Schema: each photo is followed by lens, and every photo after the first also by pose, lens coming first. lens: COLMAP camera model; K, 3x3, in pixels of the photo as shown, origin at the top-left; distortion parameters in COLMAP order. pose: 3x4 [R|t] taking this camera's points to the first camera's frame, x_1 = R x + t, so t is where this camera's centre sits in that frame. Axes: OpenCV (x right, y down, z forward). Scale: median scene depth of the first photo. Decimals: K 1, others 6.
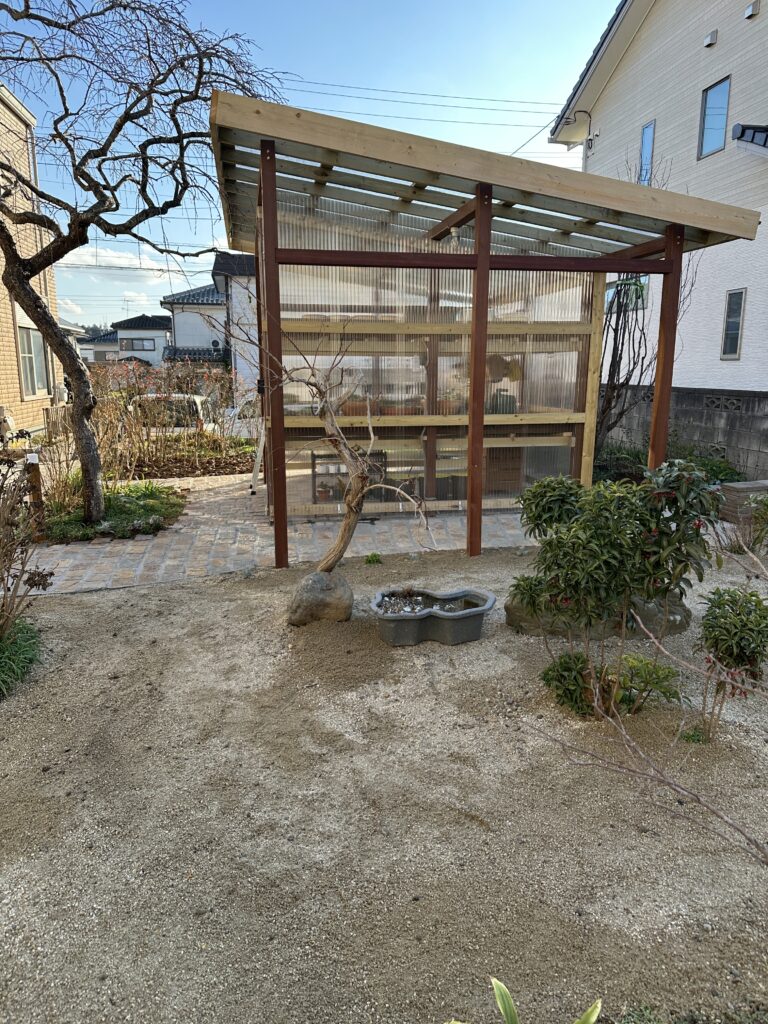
lens RADIAL K [[712.0, 0, 386.1], [0, 712.0, 514.0], [0, 0, 1]] dist [0.102236, -0.121426]
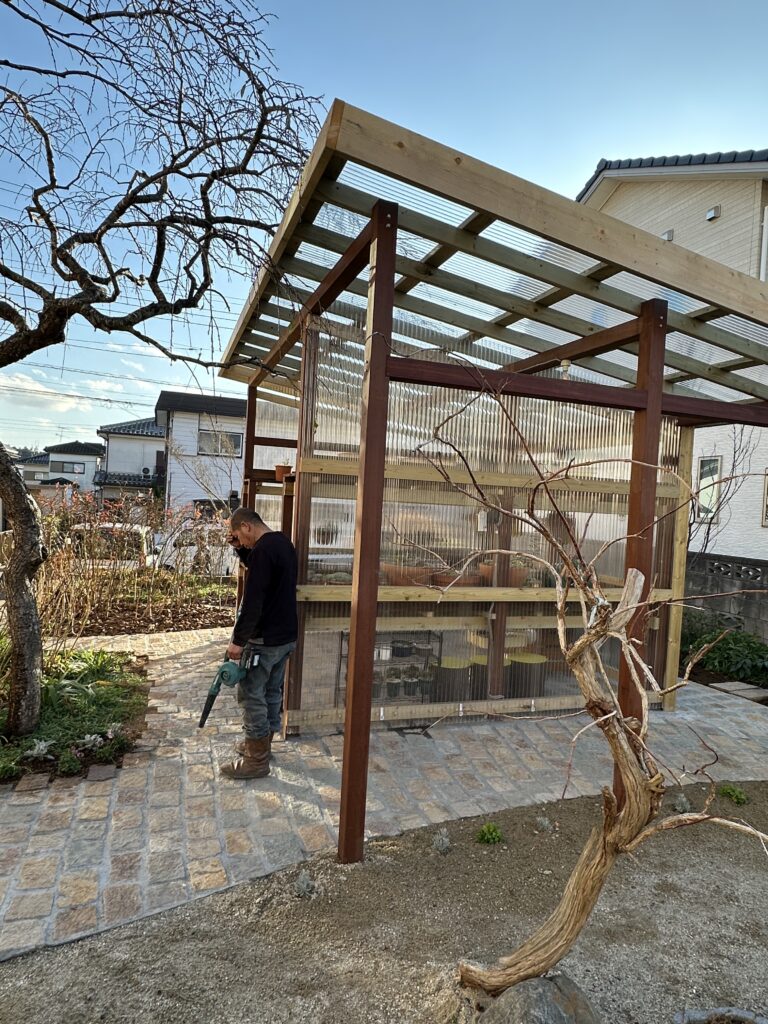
lens RADIAL K [[627.5, 0, 381.4], [0, 627.5, 518.5], [0, 0, 1]] dist [-0.004430, -0.000946]
pose [[0.987944, 0.049699, 0.146614, -0.171680], [-0.023721, 0.984481, -0.173879, -0.093022], [-0.152981, 0.168305, 0.973792, 0.353835]]
